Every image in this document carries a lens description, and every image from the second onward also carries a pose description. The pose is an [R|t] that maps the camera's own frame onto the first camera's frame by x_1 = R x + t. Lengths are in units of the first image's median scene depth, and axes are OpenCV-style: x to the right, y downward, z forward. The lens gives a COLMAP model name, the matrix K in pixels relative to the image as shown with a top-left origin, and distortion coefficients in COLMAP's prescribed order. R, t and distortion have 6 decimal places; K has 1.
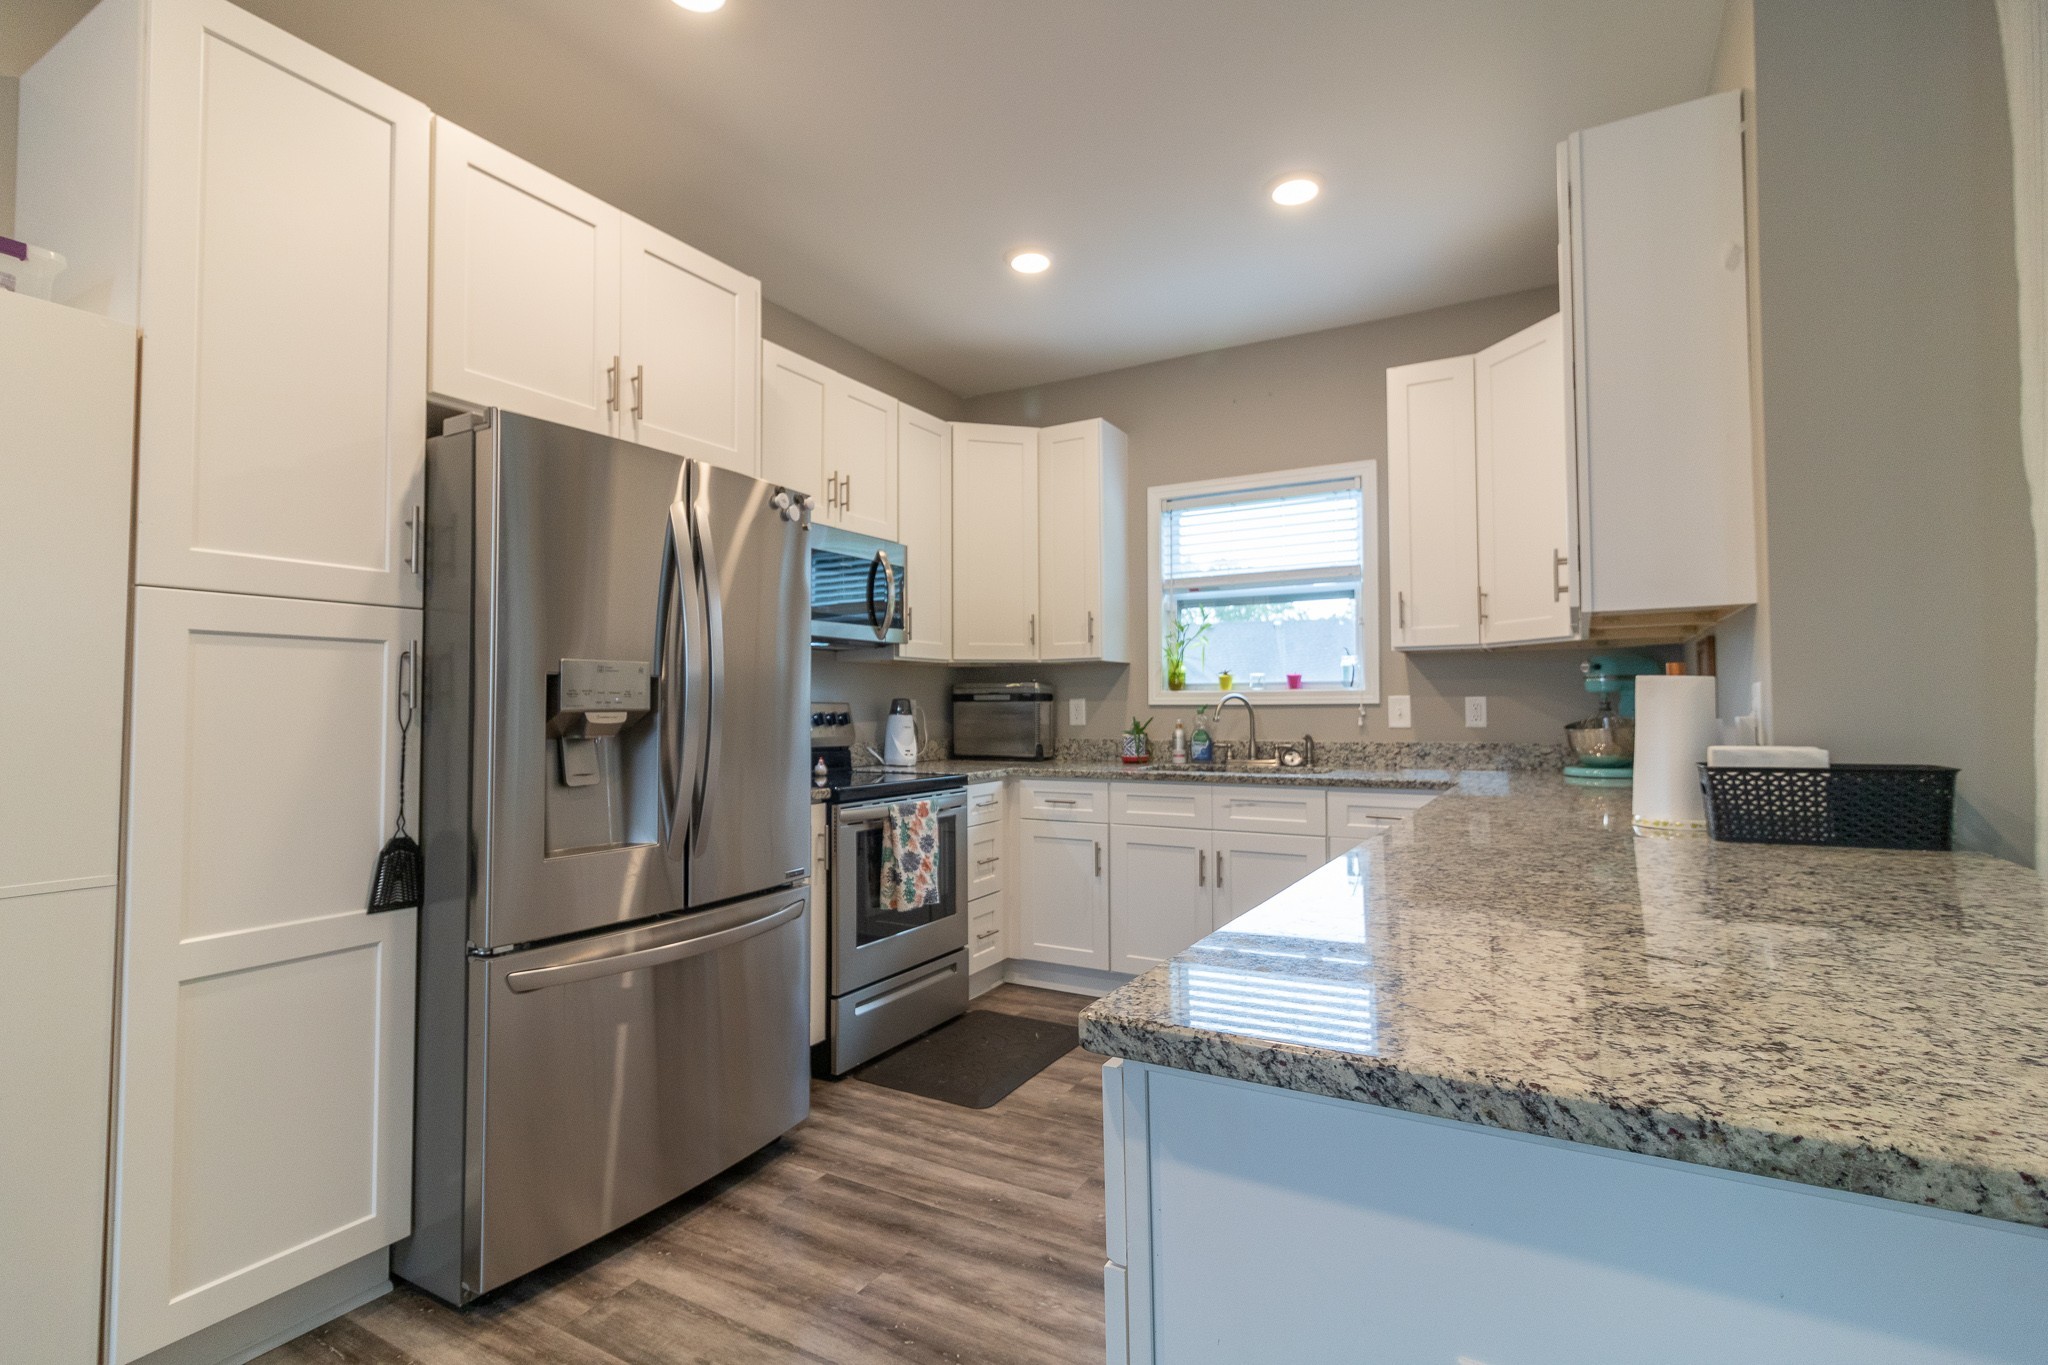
lens RADIAL K [[964.5, 0, 1010.1], [0, 964.5, 680.0], [0, 0, 1]] dist [-0.007513, 0.003309]
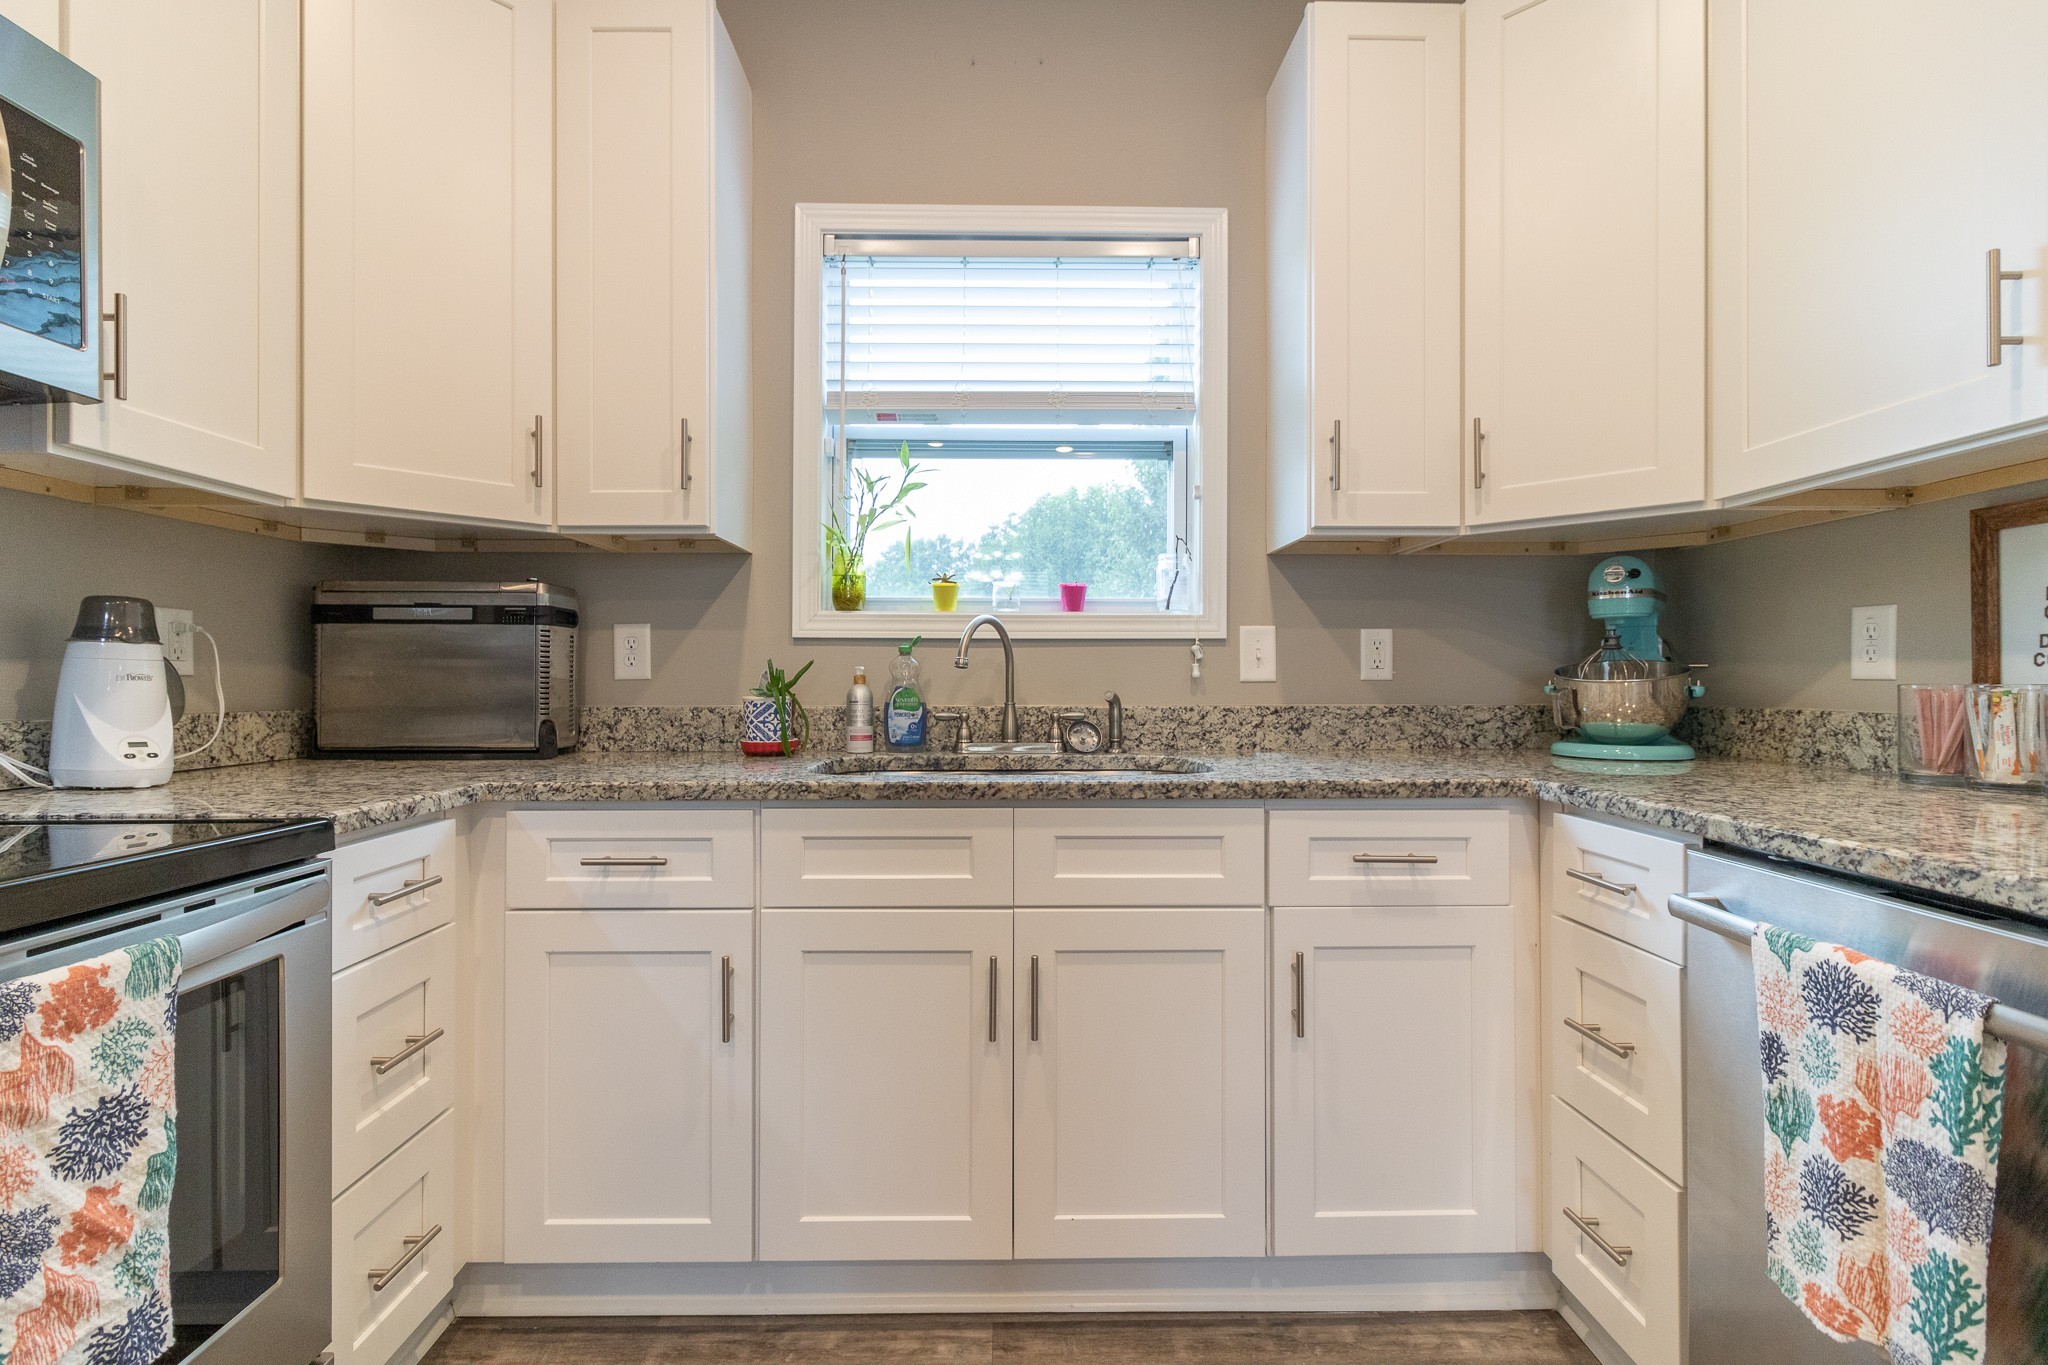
lens RADIAL K [[964.5, 0, 1033.1], [0, 964.5, 678.2], [0, 0, 1]] dist [-0.007513, 0.003309]
pose [[0.854298, 0.005886, 0.519750, -0.010246], [-0.019655, 0.999587, 0.020985, 0.037307], [-0.519412, -0.028143, 0.854060, 0.560376]]
